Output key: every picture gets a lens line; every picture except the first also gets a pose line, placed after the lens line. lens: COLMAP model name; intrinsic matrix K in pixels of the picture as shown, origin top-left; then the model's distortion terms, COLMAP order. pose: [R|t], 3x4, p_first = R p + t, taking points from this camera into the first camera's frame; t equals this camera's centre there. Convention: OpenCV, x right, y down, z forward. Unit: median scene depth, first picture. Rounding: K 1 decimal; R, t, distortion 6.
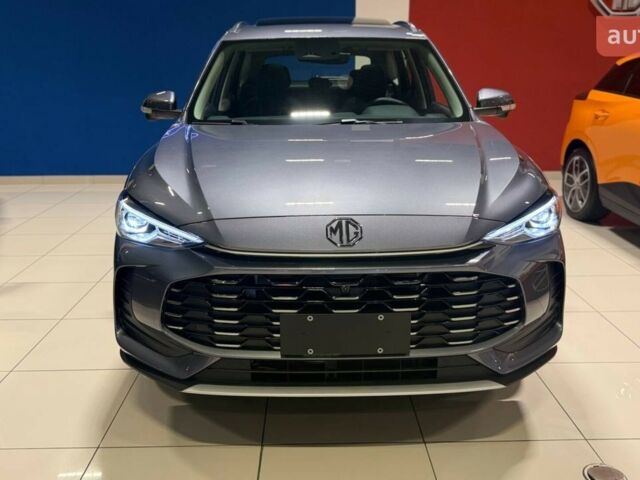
lens RADIAL K [[593.9, 0, 320.0], [0, 593.9, 240.0], [0, 0, 1]] dist [0.144595, -0.341006]
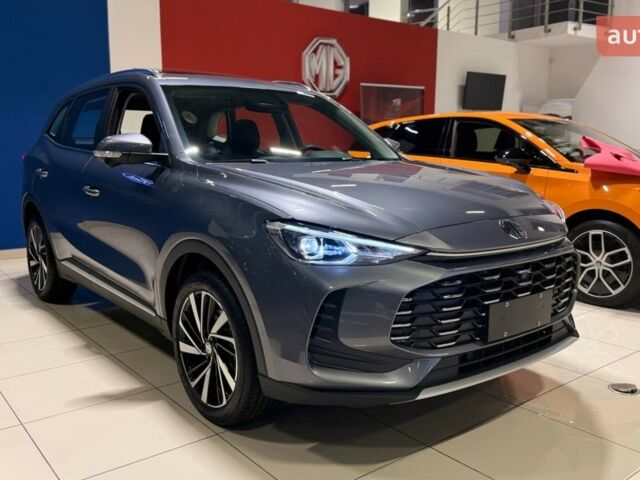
lens RADIAL K [[593.9, 0, 320.0], [0, 593.9, 240.0], [0, 0, 1]] dist [0.144595, -0.341006]
pose [[0.780853, -0.076358, 0.620030, -0.886509], [0.154624, 0.985243, -0.073395, 0.029592], [-0.605276, 0.153182, 0.781137, 0.229520]]
